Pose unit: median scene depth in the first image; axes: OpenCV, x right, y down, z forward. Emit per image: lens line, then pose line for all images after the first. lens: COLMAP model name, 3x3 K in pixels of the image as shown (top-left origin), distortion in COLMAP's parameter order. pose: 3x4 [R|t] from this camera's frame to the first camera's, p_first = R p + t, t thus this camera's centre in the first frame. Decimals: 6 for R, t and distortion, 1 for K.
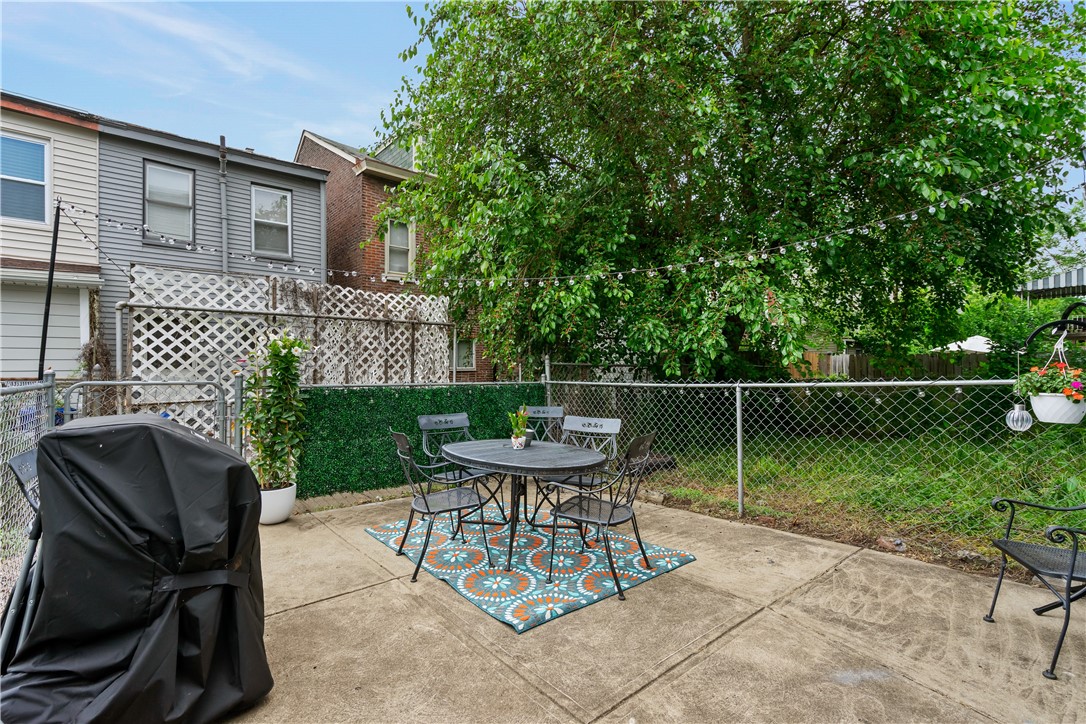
lens RADIAL K [[495.2, 0, 541.7], [0, 495.2, 367.1], [0, 0, 1]] dist [-0.016291, 0.001089]
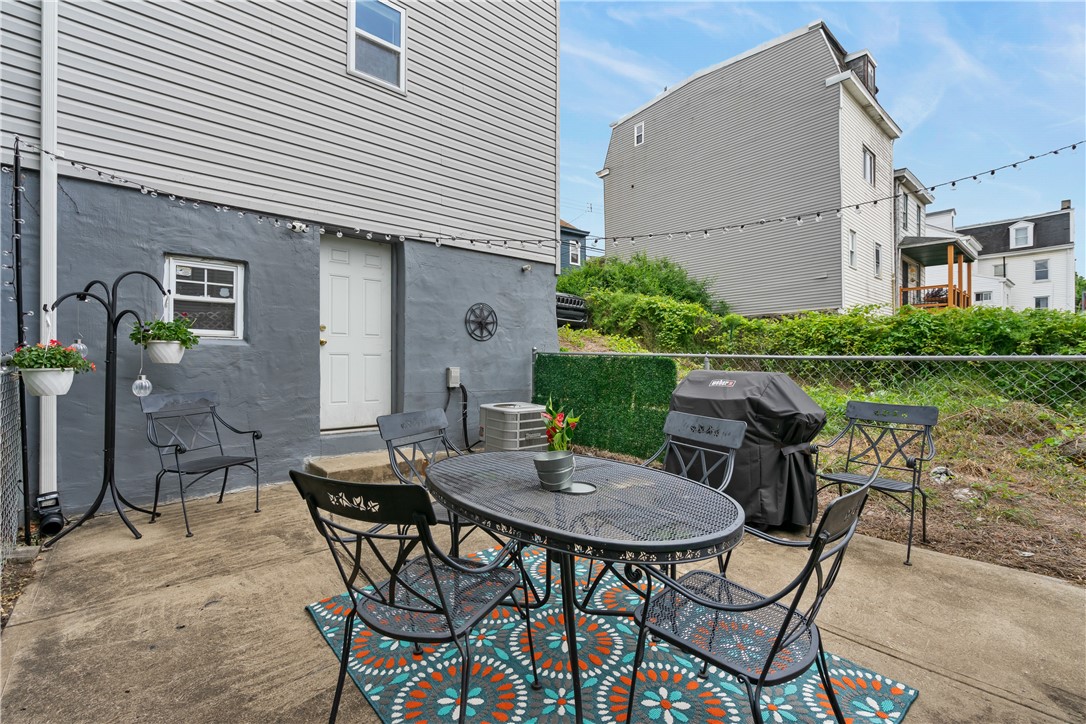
lens RADIAL K [[495.2, 0, 544.4], [0, 495.2, 362.2], [0, 0, 1]] dist [-0.016291, 0.001089]
pose [[-0.999573, 0.001253, -0.029190, -0.013293], [0.001562, 0.999943, -0.010561, 0.039768], [0.029175, -0.010602, -0.999518, 1.662699]]
